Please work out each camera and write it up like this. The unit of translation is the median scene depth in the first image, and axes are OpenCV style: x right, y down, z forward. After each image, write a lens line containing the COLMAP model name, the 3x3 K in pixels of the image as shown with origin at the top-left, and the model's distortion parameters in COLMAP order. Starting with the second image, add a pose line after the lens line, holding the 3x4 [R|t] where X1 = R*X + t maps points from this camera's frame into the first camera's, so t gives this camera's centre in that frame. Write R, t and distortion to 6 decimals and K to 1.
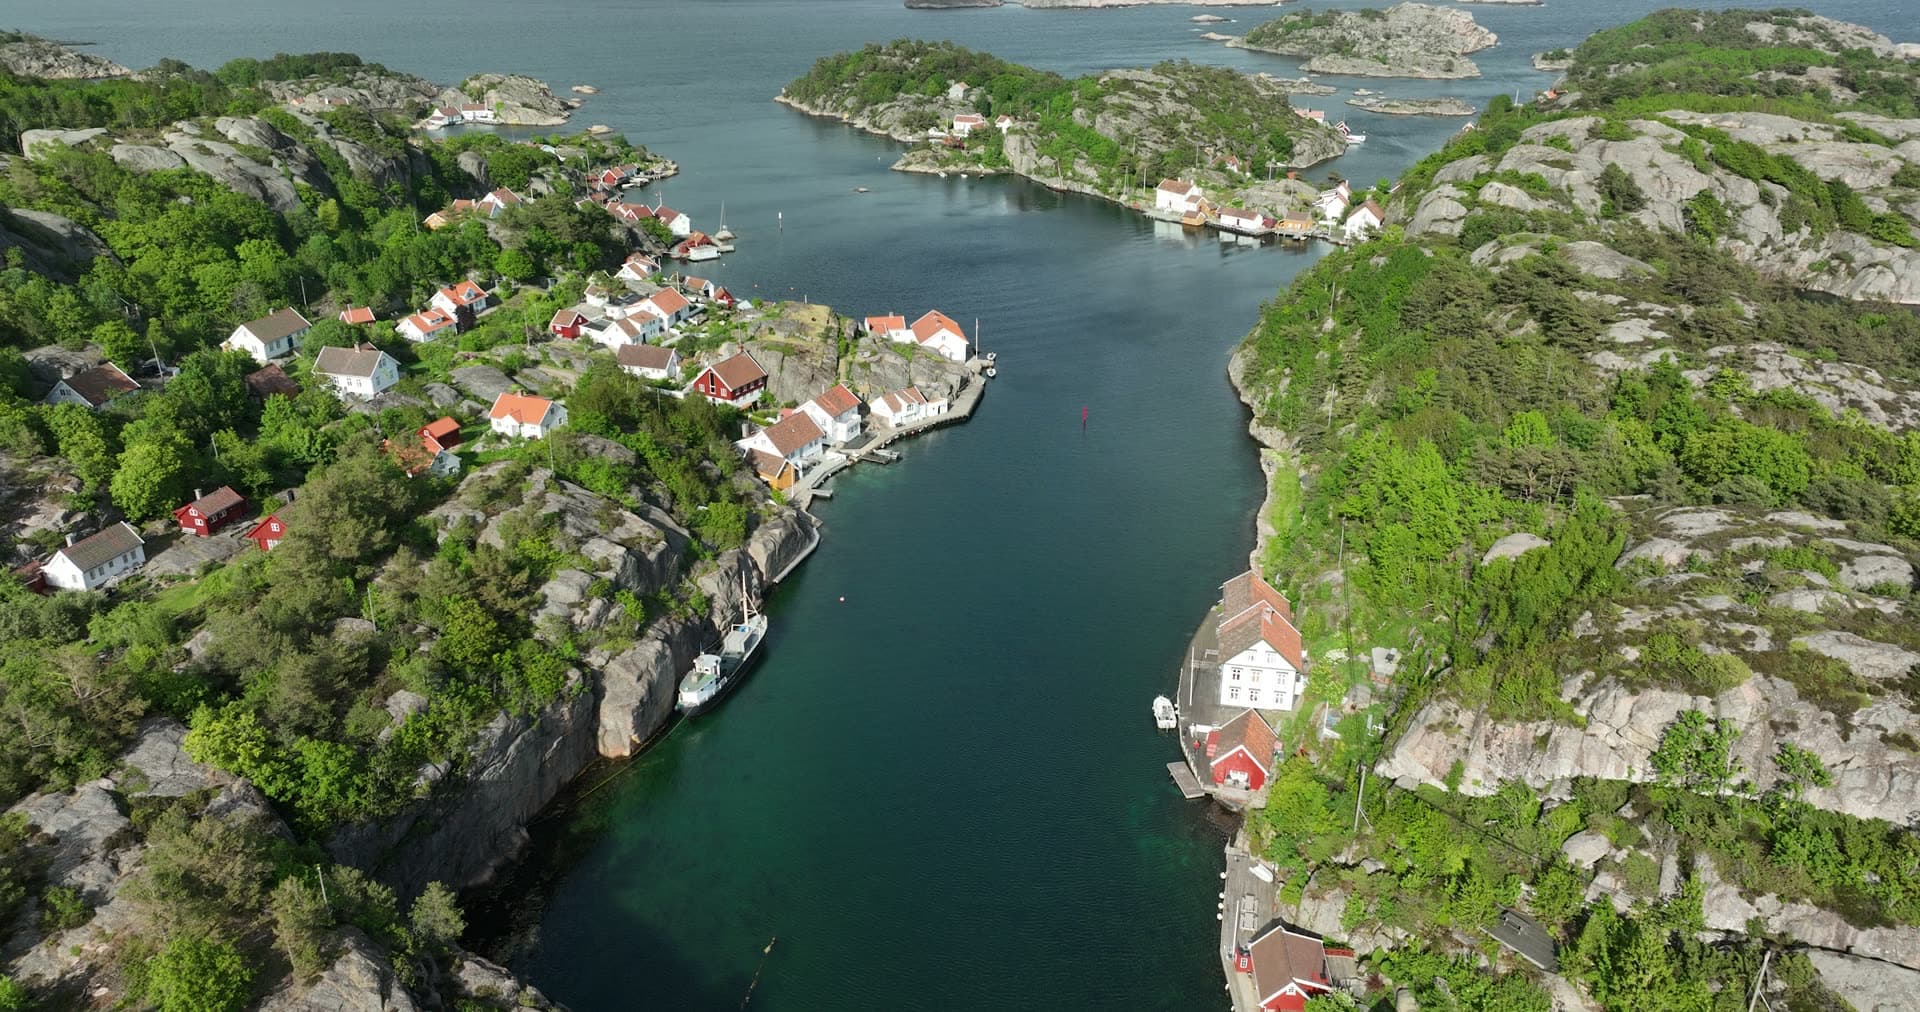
lens RADIAL K [[1344.0, 0, 960.0], [0, 1344.0, 506.0], [0, 0, 1]] dist [0.000300, 0.013125]
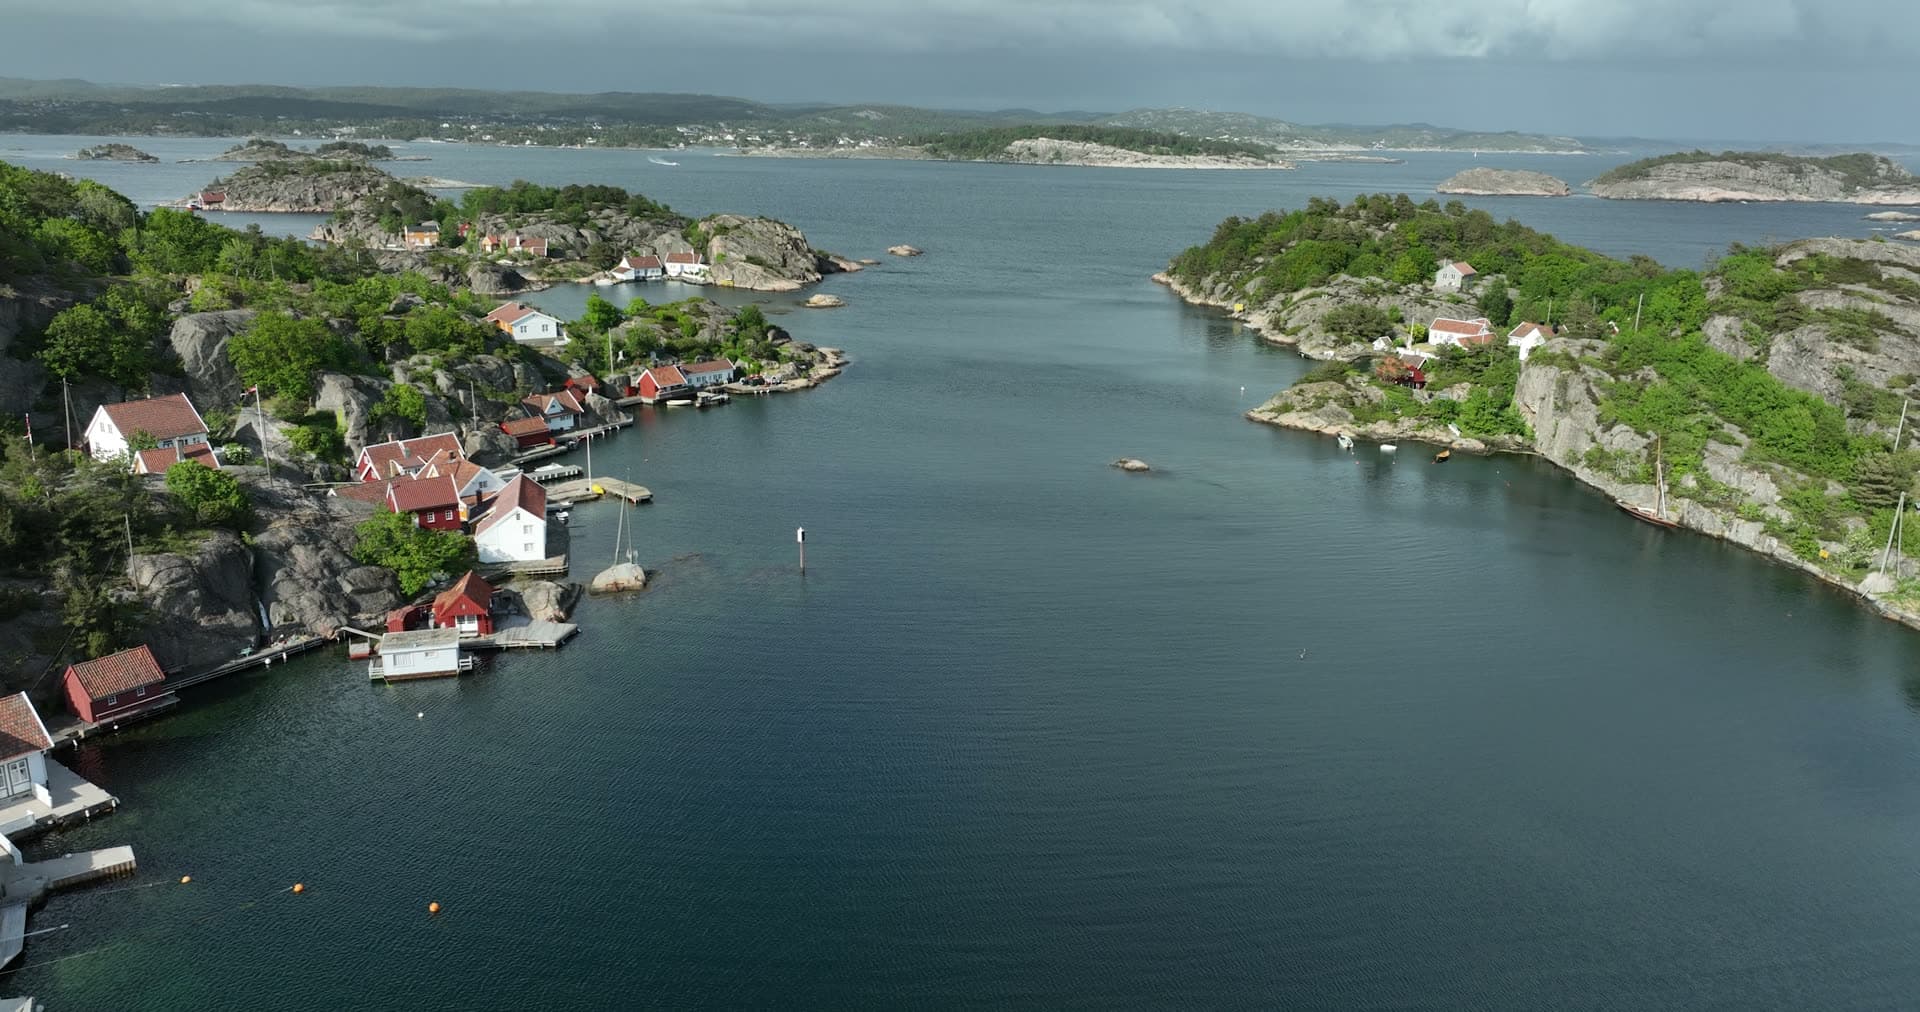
lens RADIAL K [[1344.0, 0, 960.0], [0, 1344.0, 506.0], [0, 0, 1]] dist [0.000300, 0.013125]
pose [[0.923943, 0.119253, -0.363468, 0.033764], [-0.169050, 0.979638, -0.108312, -0.179563], [0.343151, 0.161518, 0.925289, 0.635405]]
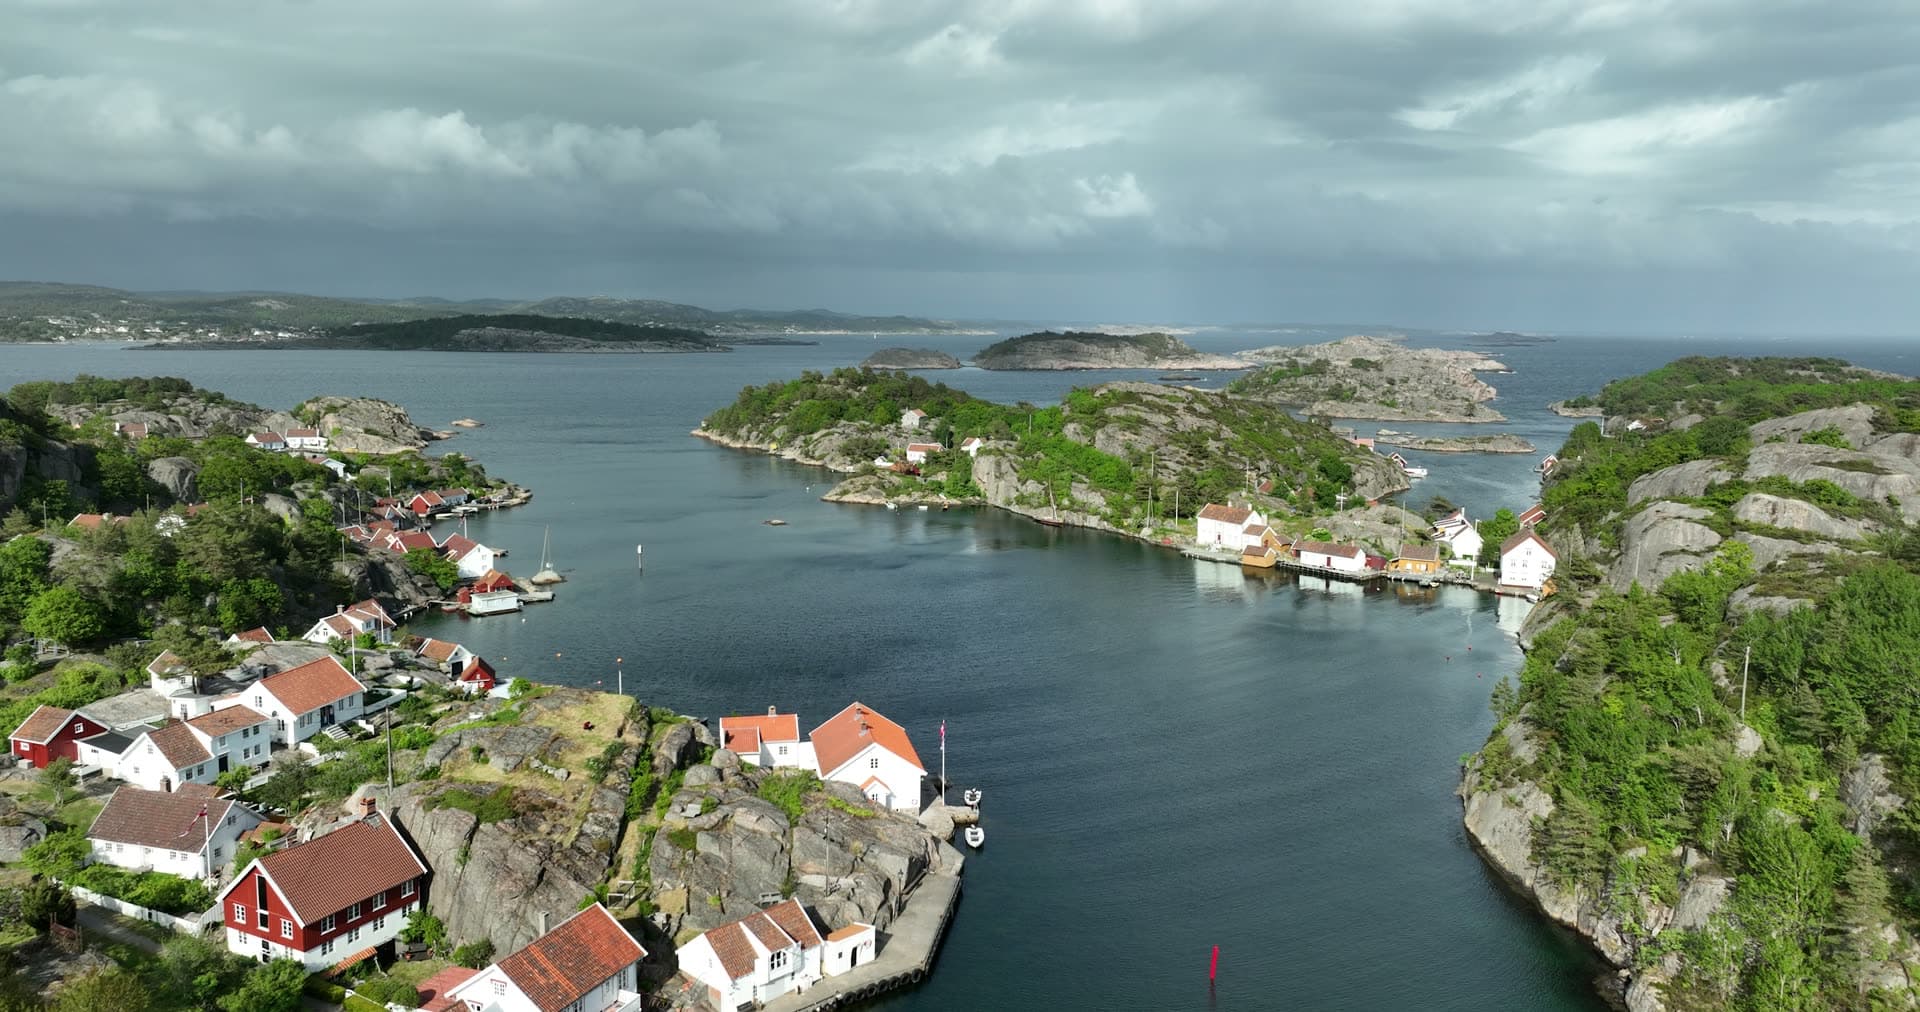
lens RADIAL K [[1344.0, 0, 960.0], [0, 1344.0, 506.0], [0, 0, 1]] dist [0.000300, 0.013125]
pose [[0.999470, 0.004219, 0.032290, 0.001579], [0.004697, 0.962529, -0.271136, -0.053764], [-0.032224, 0.271144, 0.961999, 0.332990]]
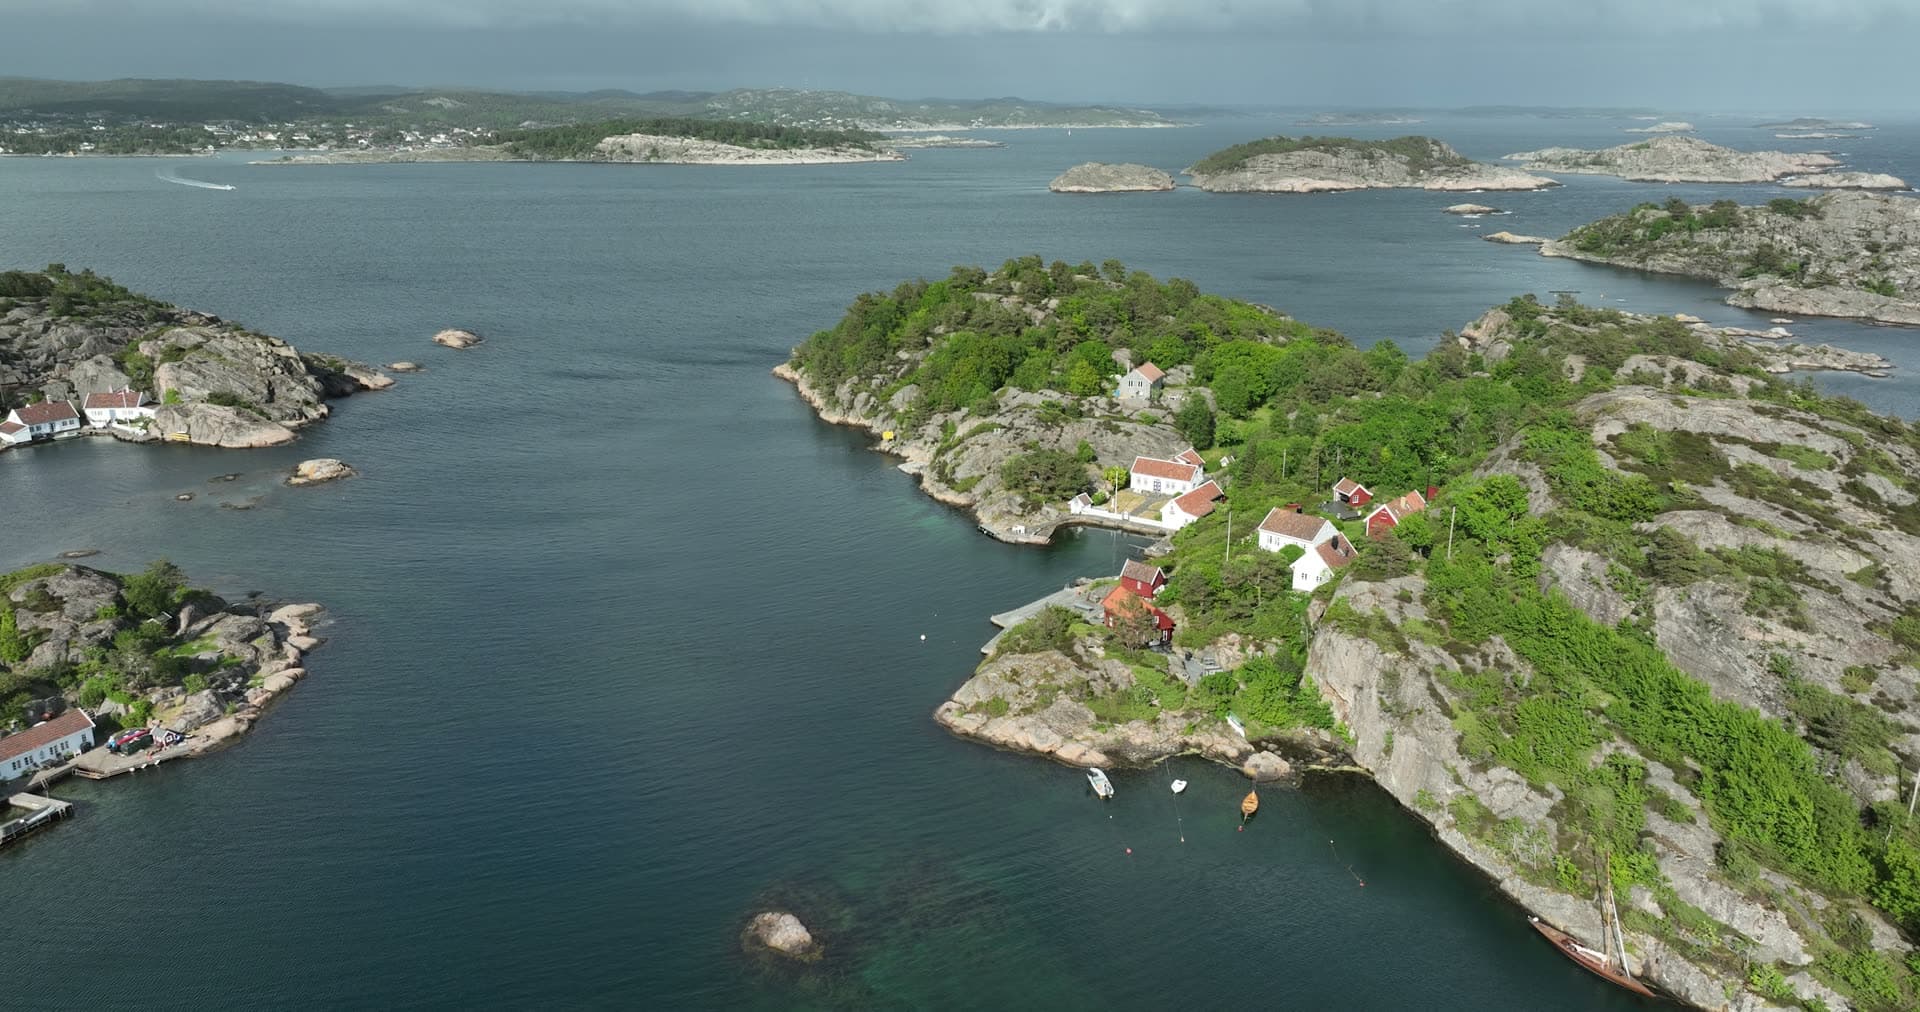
lens RADIAL K [[1344.0, 0, 960.0], [0, 1344.0, 506.0], [0, 0, 1]] dist [0.000300, 0.013125]
pose [[0.994080, 0.029600, -0.104538, -0.018383], [-0.042072, 0.991980, -0.119190, -0.305818], [0.100172, 0.122883, 0.987353, 0.800969]]
